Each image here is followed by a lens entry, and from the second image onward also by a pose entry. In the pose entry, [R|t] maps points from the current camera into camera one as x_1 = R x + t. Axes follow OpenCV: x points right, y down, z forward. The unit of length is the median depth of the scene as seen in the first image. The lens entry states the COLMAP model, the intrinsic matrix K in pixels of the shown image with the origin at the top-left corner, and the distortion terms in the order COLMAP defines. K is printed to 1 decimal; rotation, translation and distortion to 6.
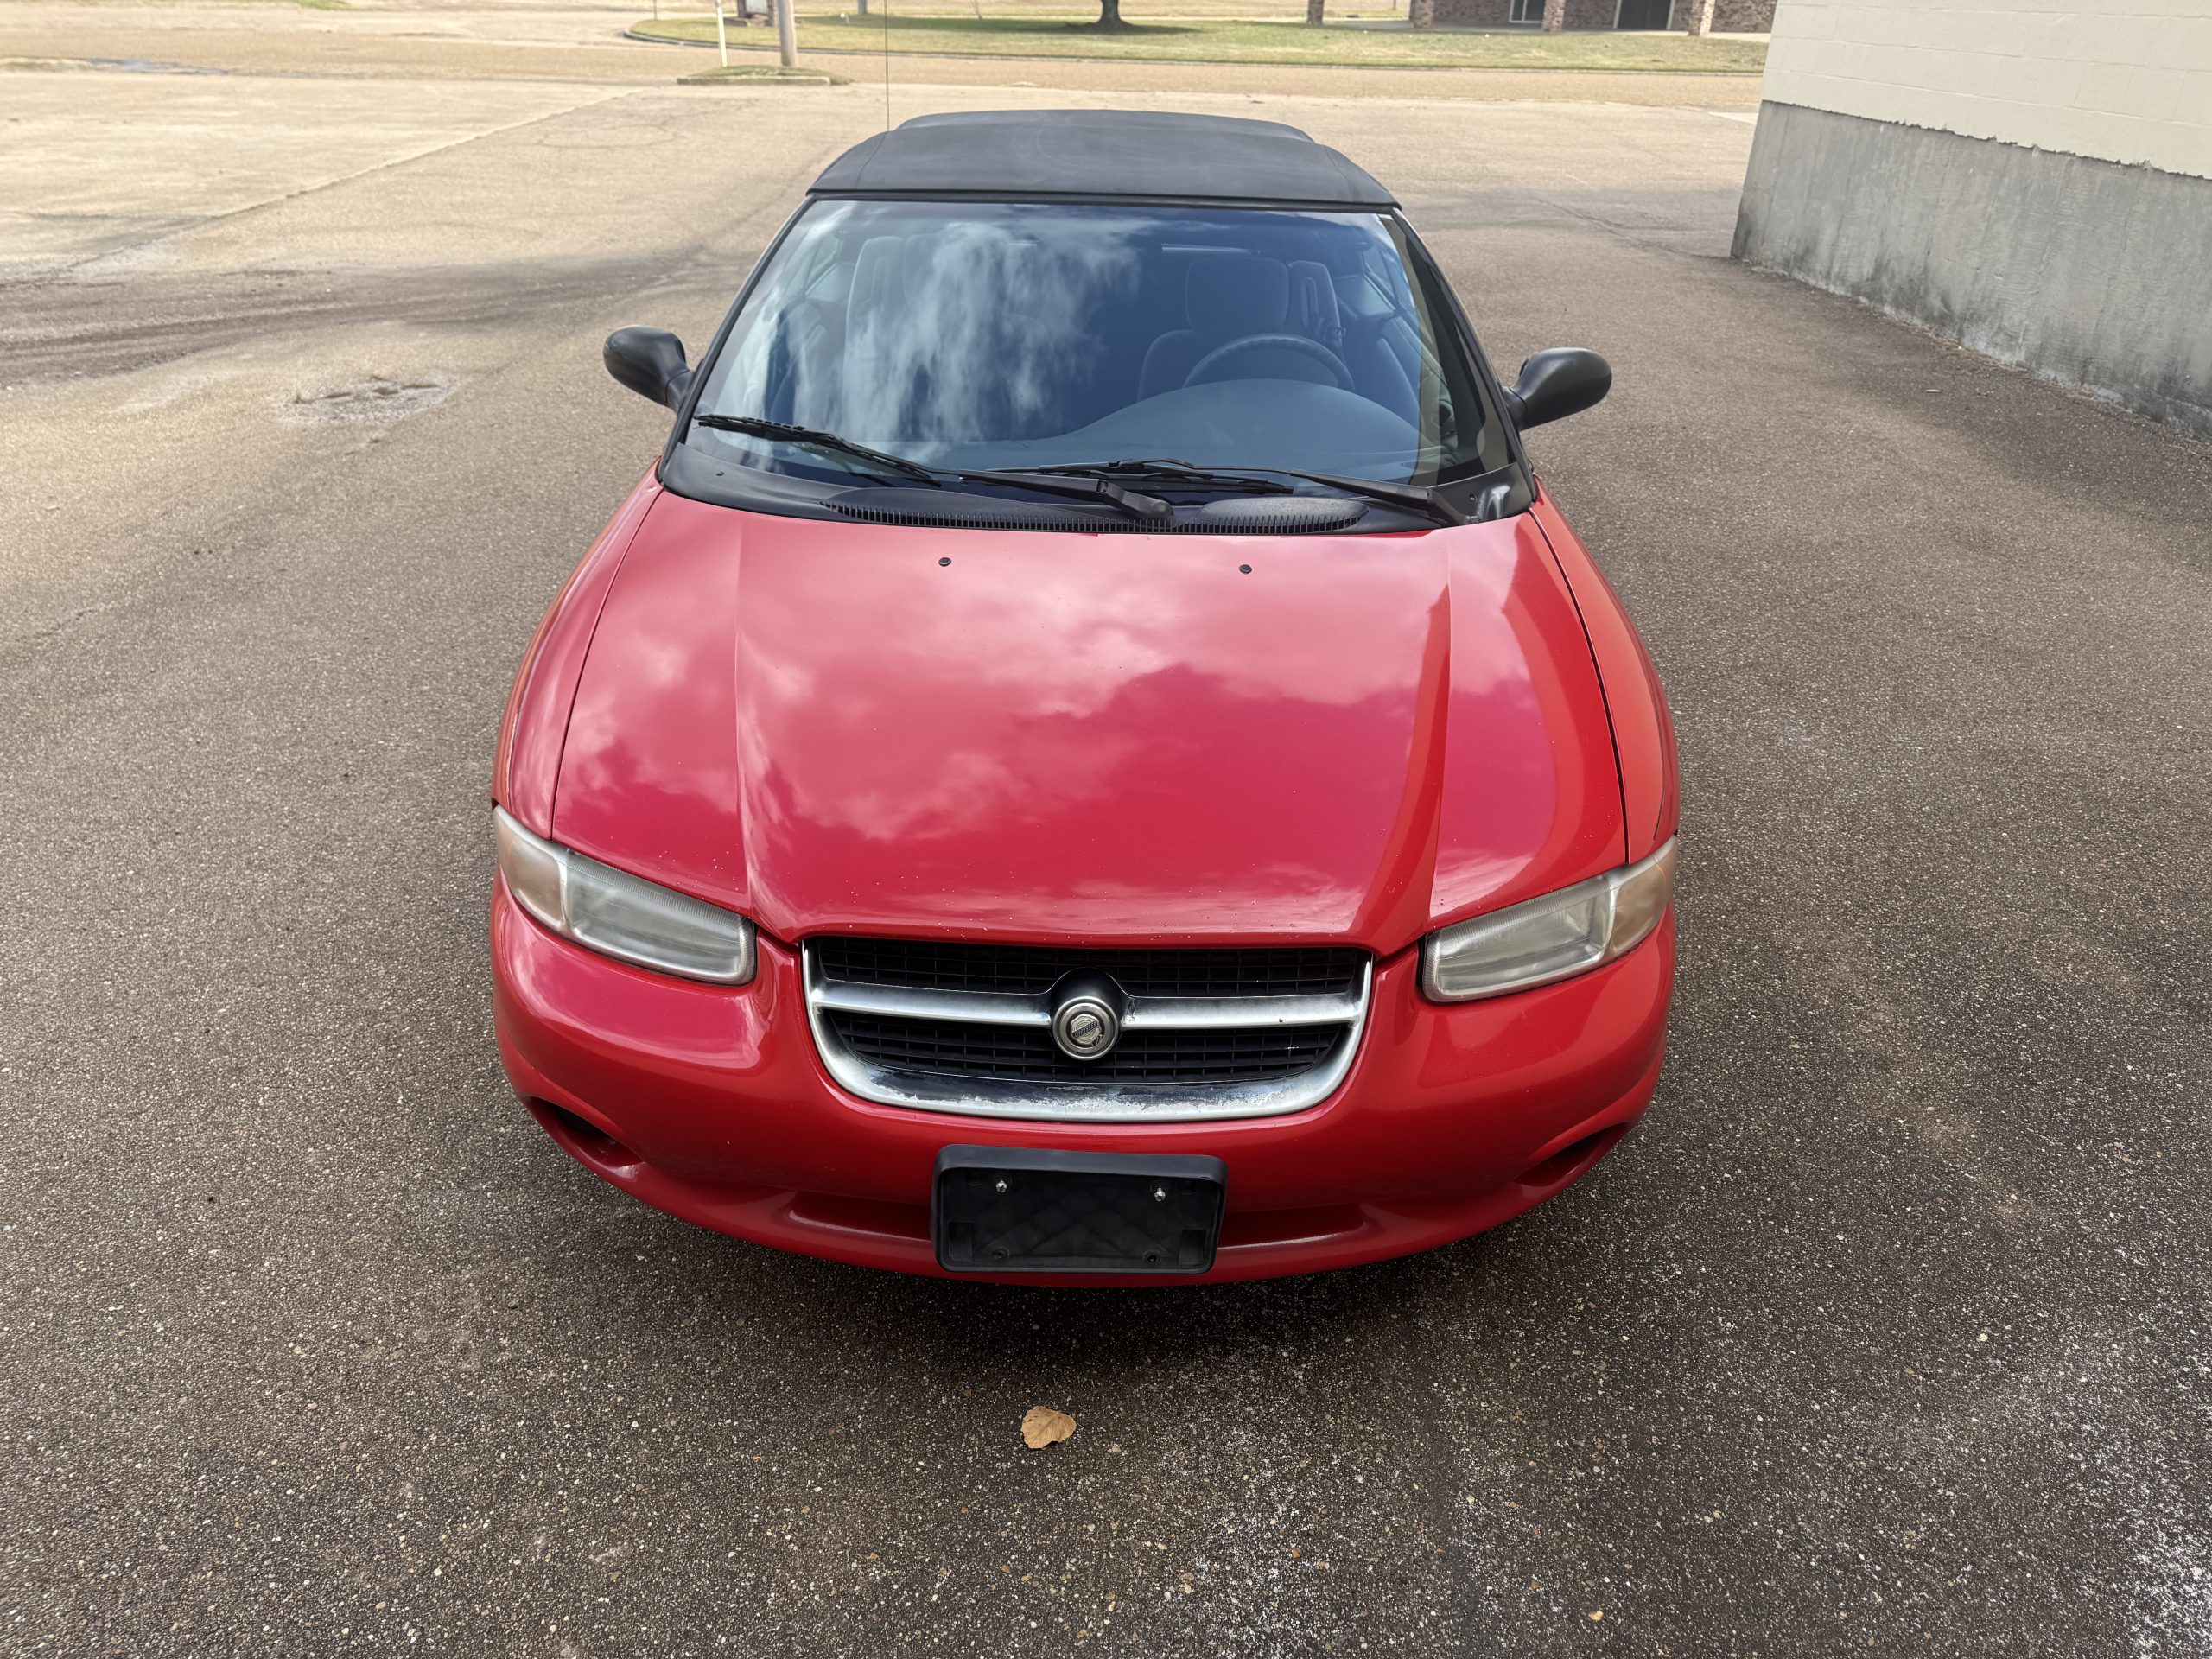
lens RADIAL K [[1561.6, 0, 1089.1], [0, 1561.6, 824.5], [0, 0, 1]] dist [0.038091, -0.042776]
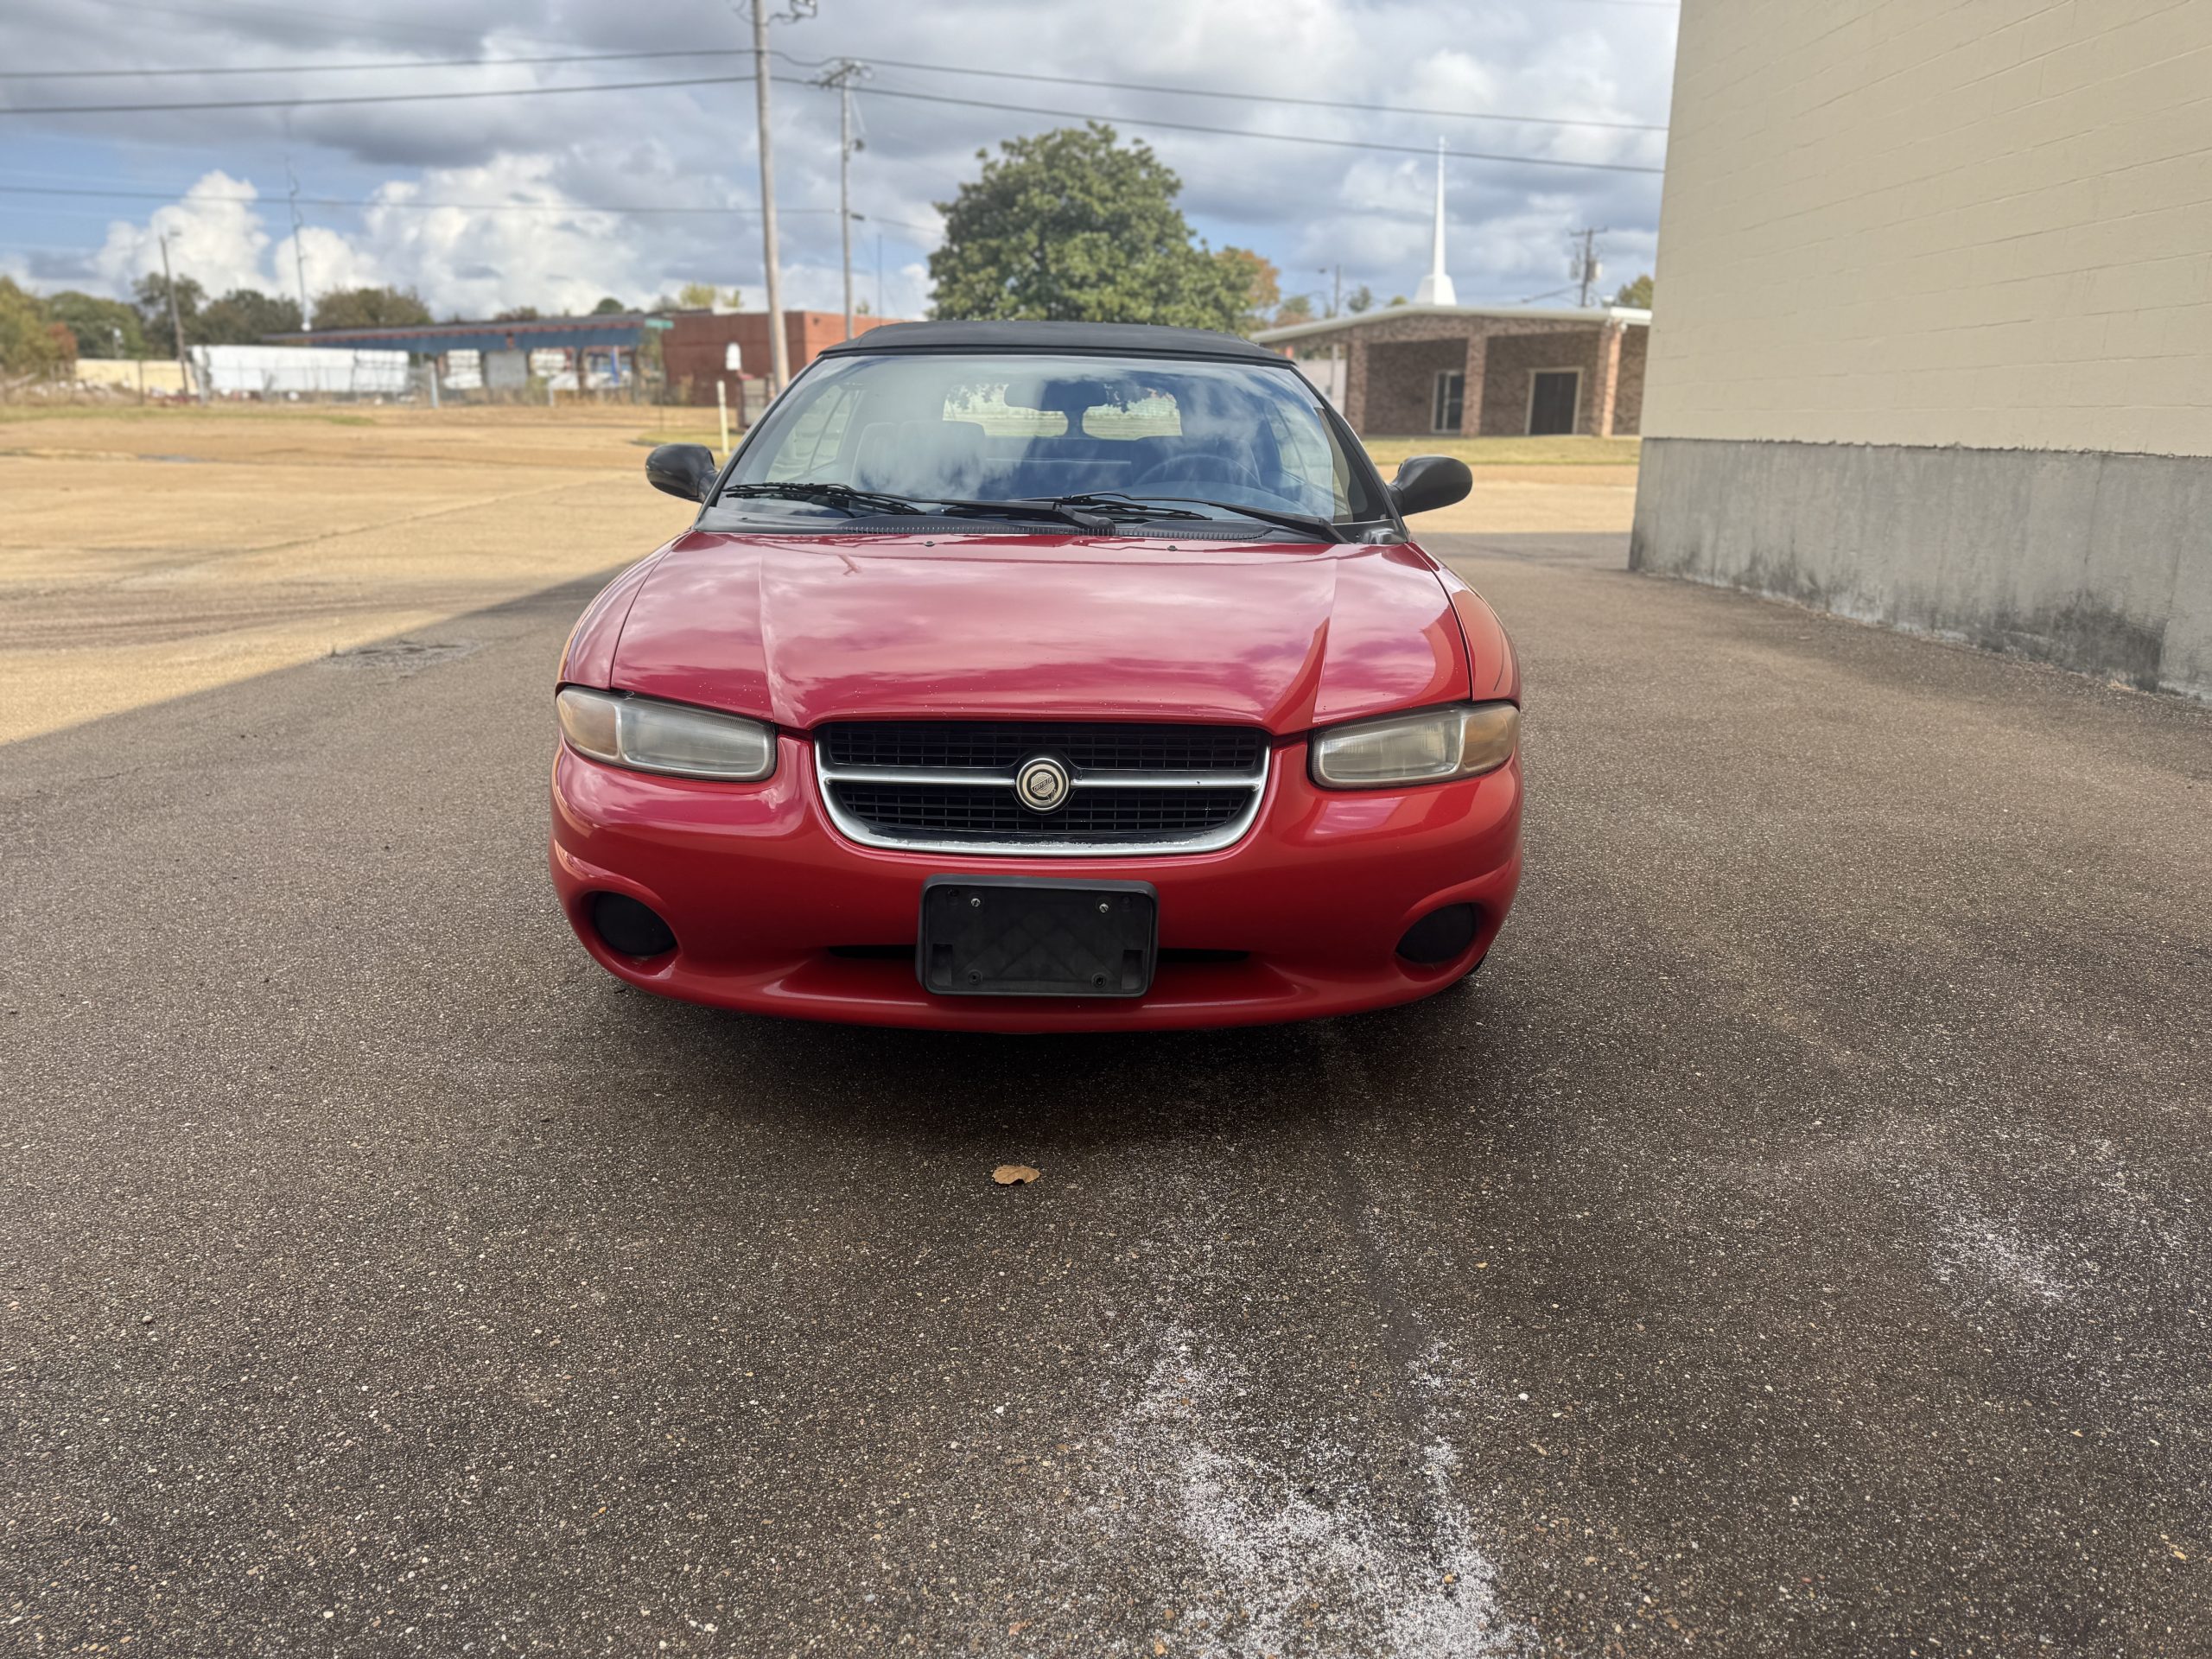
lens RADIAL K [[1561.6, 0, 1111.4], [0, 1561.6, 819.3], [0, 0, 1]] dist [0.038091, -0.042776]
pose [[0.999419, -0.012986, 0.031500, 0.008928], [0.020087, 0.971327, -0.236899, 0.298478], [-0.027520, 0.237394, 0.971024, -0.136565]]
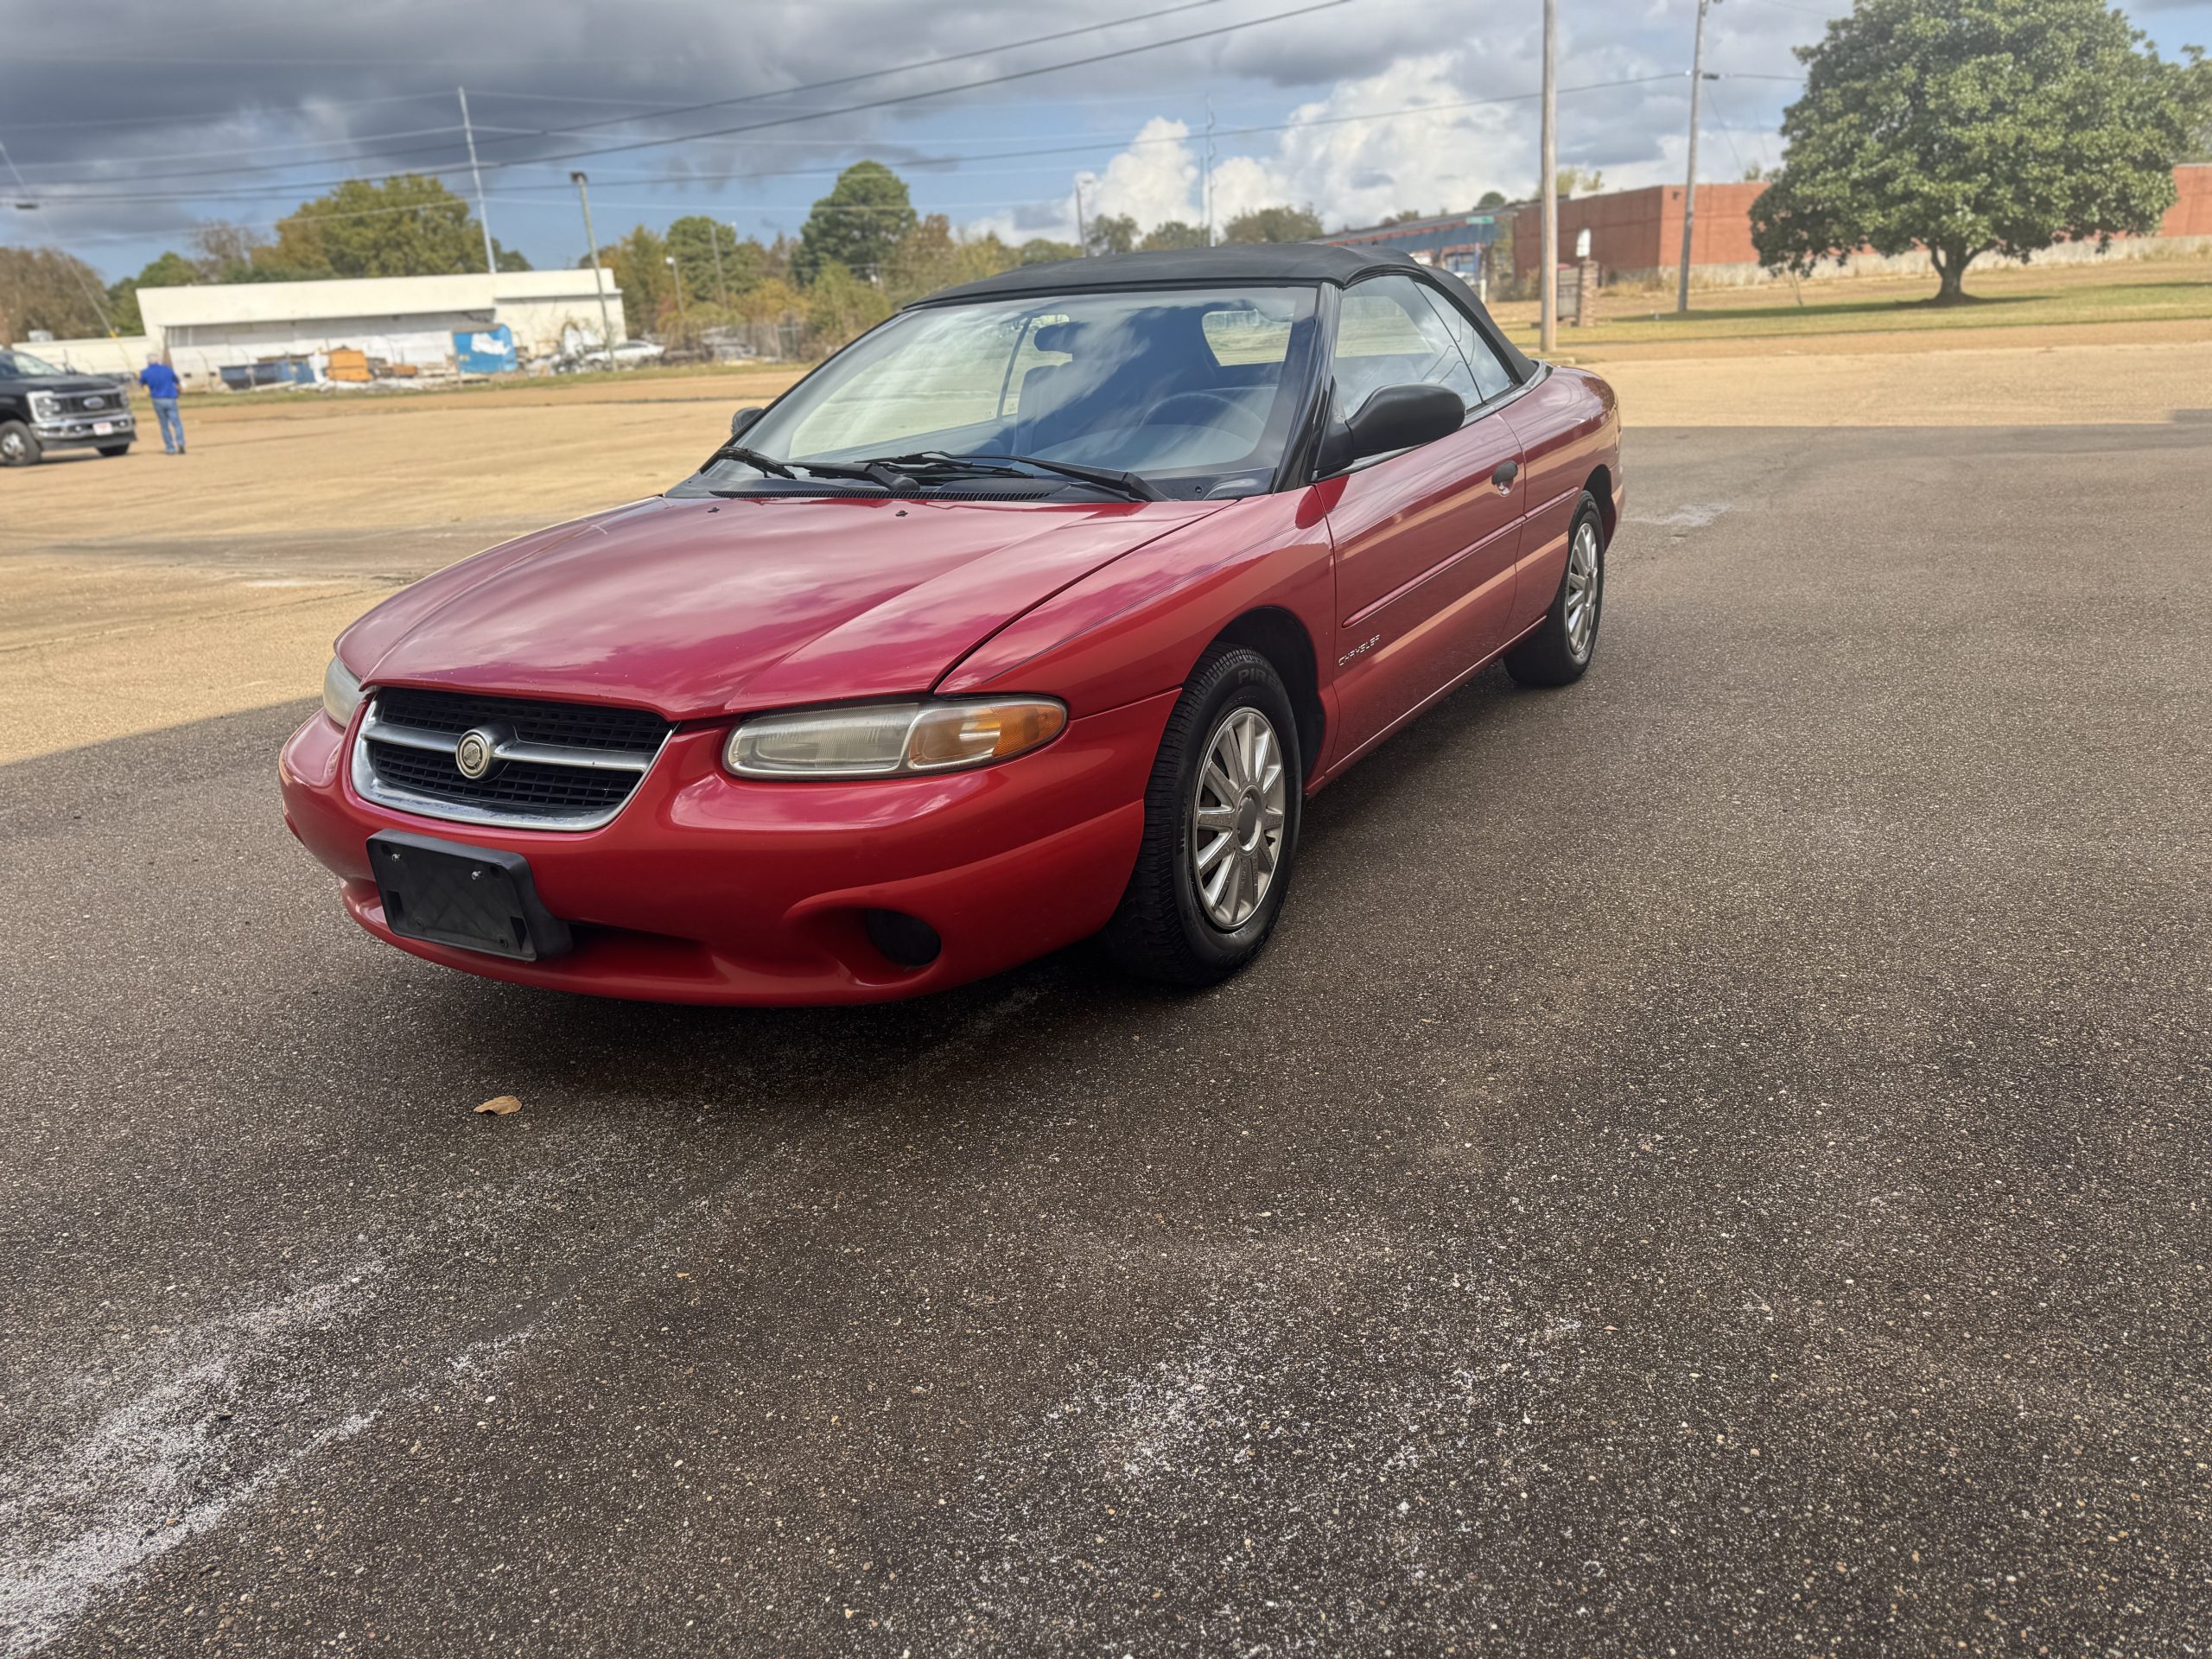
lens RADIAL K [[1561.6, 0, 1098.8], [0, 1561.6, 819.2], [0, 0, 1]] dist [0.038091, -0.042776]
pose [[0.874921, 0.076705, -0.478152, 0.739161], [-0.160479, 0.977509, -0.136831, 0.187776], [0.456902, 0.196450, 0.867553, 0.047959]]
